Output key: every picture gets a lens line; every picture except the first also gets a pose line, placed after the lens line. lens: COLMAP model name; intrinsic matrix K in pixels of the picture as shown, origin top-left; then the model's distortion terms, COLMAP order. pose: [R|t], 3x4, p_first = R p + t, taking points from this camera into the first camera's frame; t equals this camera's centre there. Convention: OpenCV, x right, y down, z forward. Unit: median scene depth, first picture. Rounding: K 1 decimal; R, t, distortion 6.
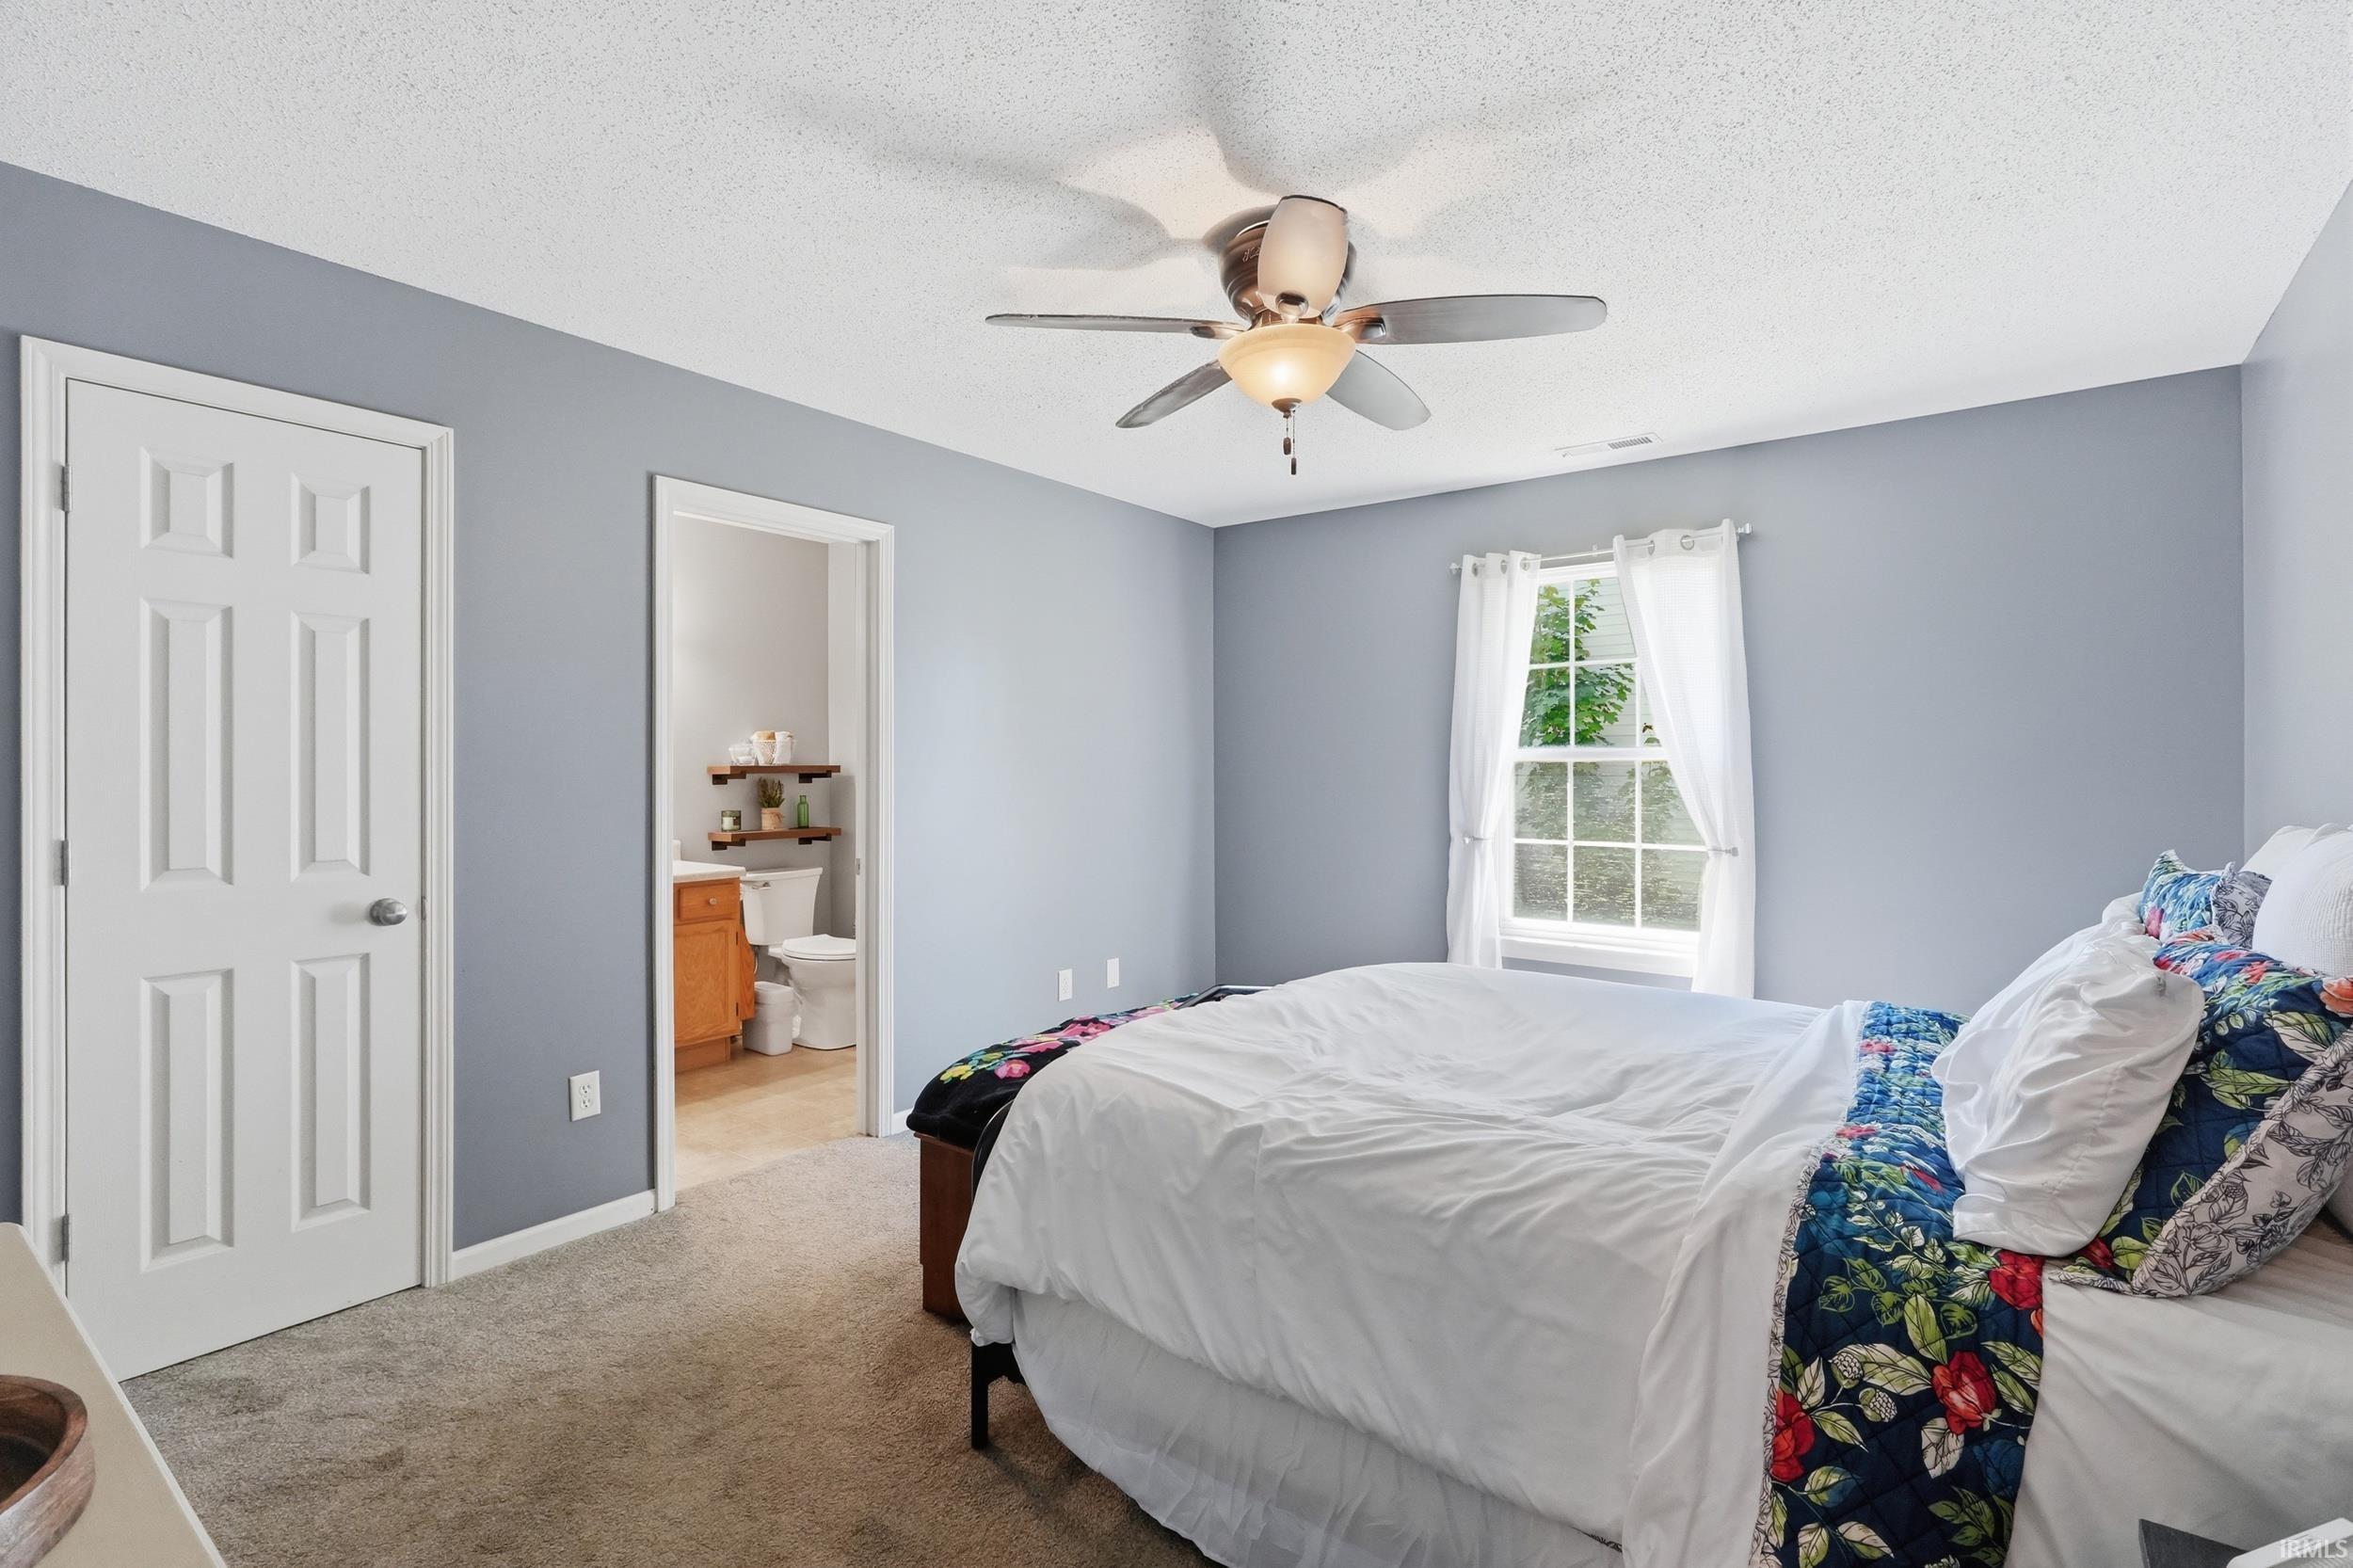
lens RADIAL K [[1093.1, 0, 1185.6], [0, 1093.1, 767.1], [0, 0, 1]] dist [-0.005025, 0.000440]
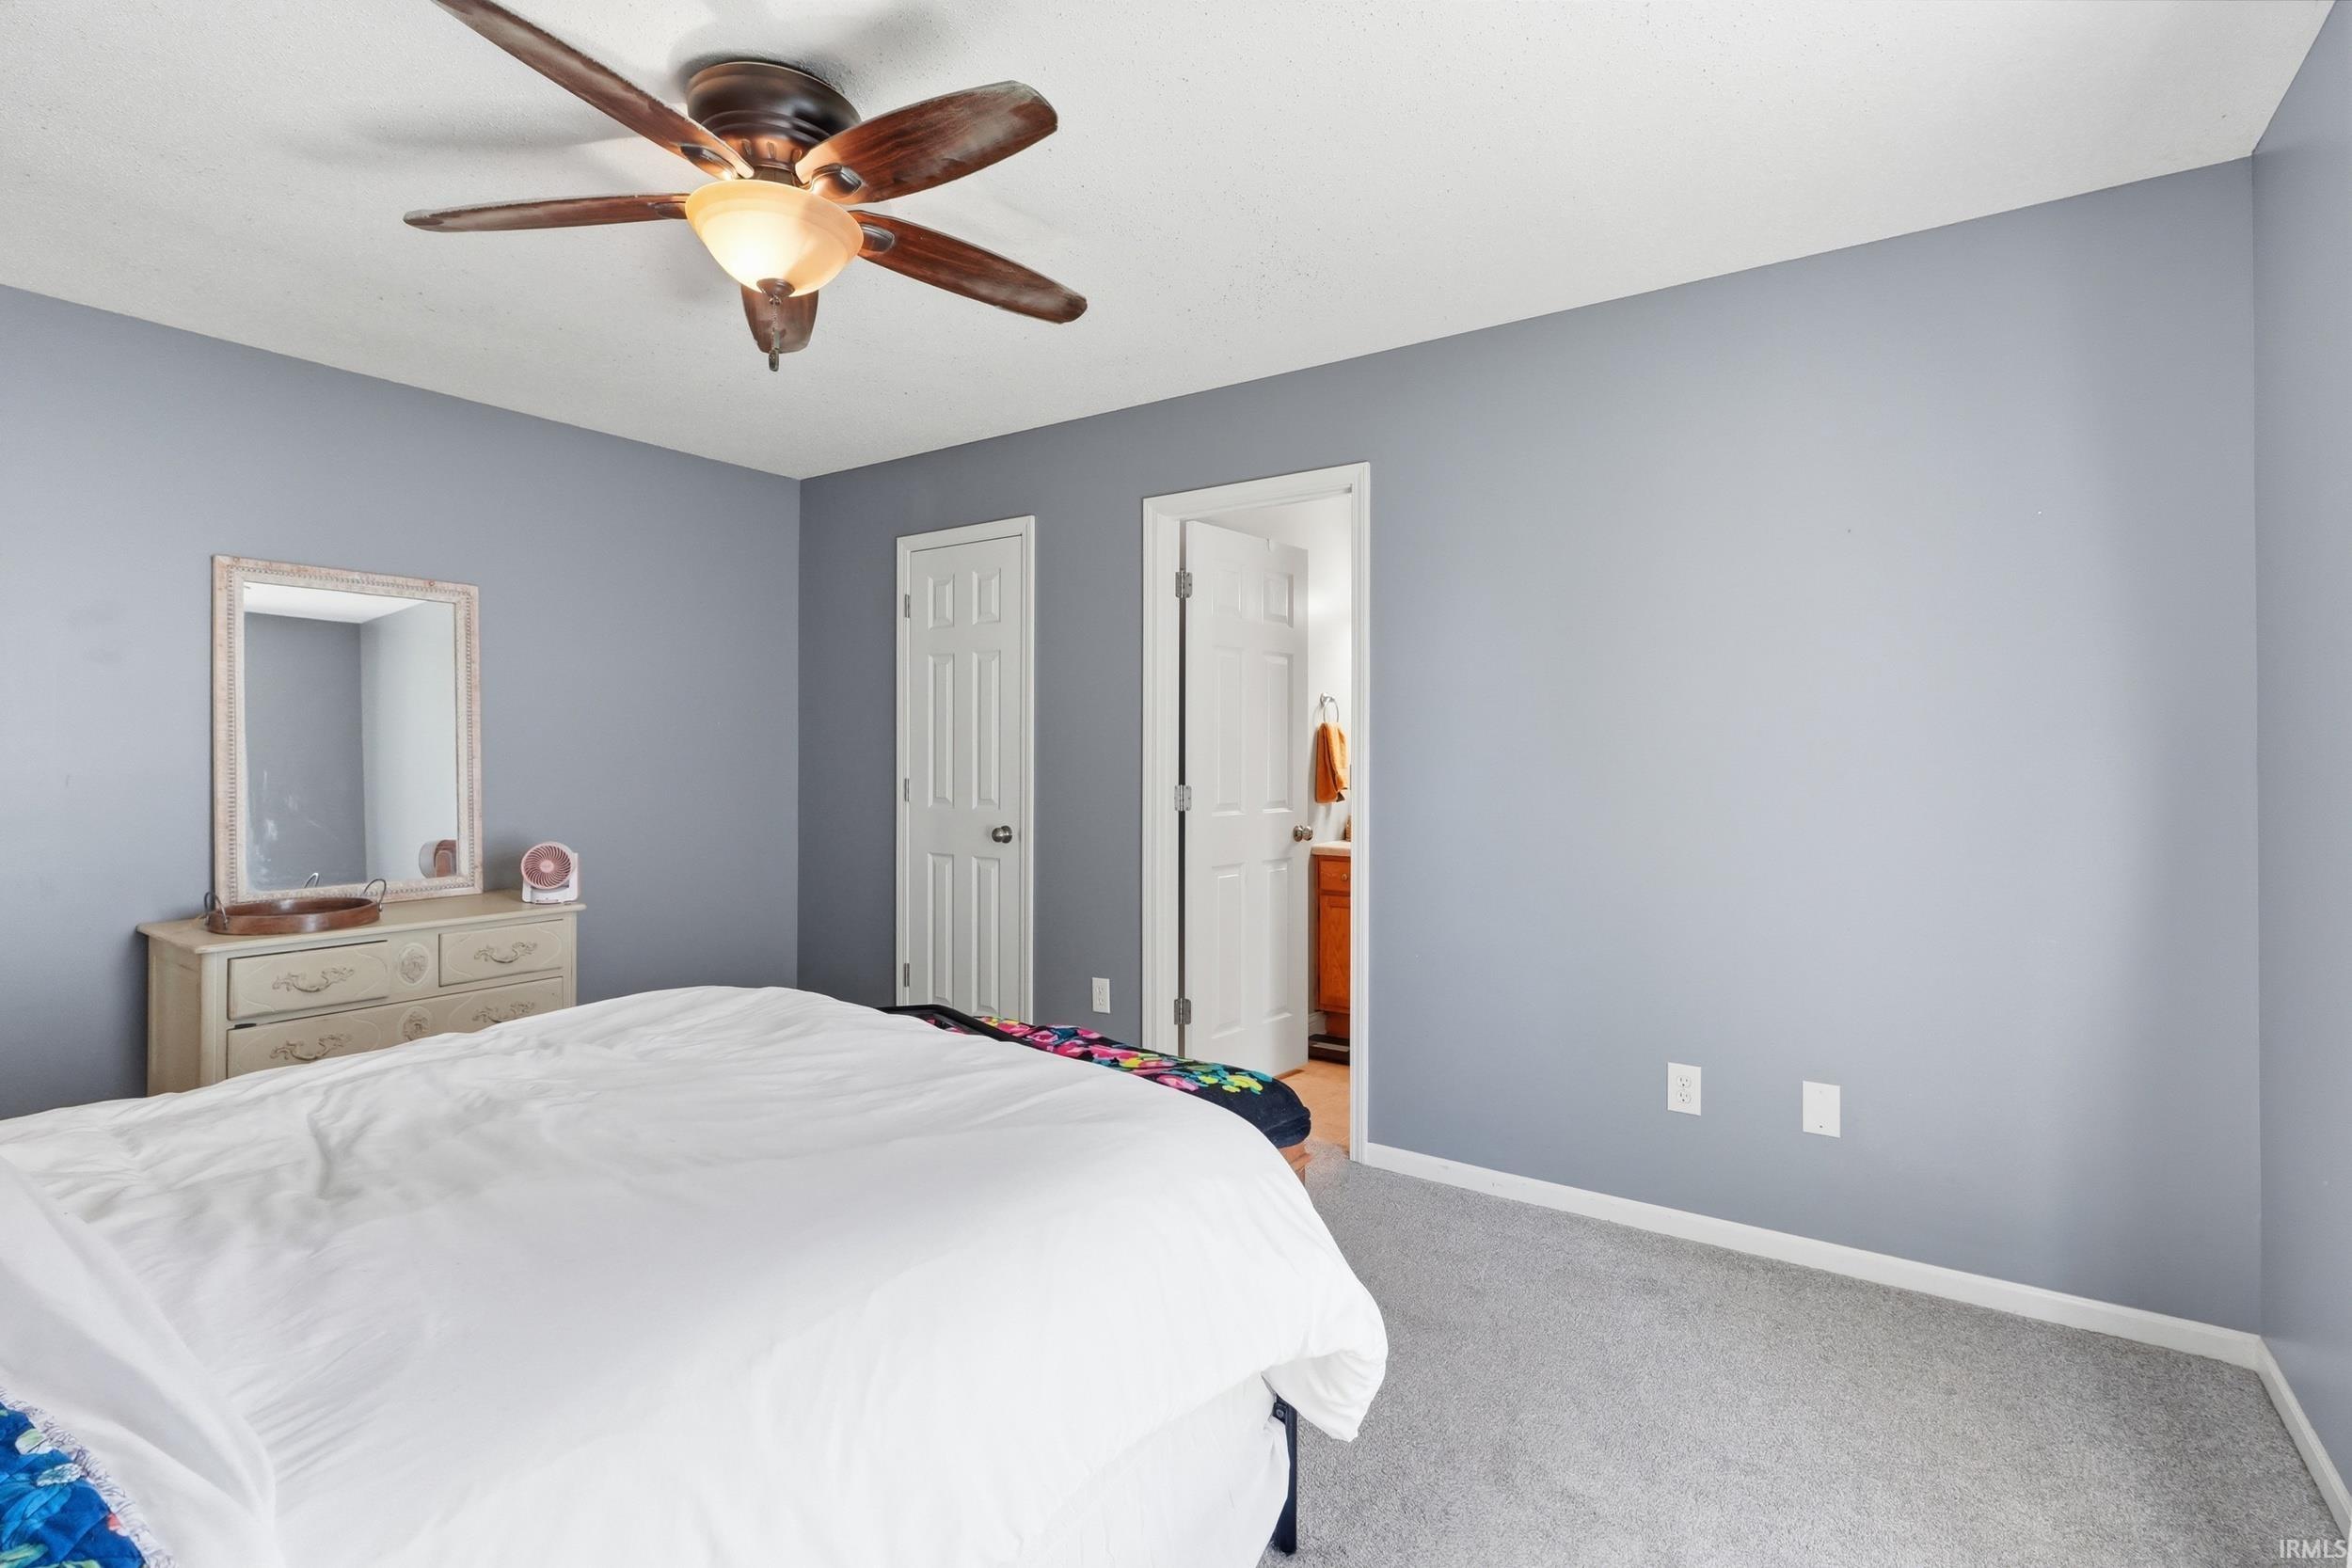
lens RADIAL K [[1092.5, 0, 1168.9], [0, 1092.5, 760.6], [0, 0, 1]] dist [-0.005025, 0.000440]
pose [[0.056498, 0.013489, -0.998312, 0.720759], [-0.005830, 0.999896, 0.013180, 0.002471], [0.998386, 0.005076, 0.056571, 0.958265]]
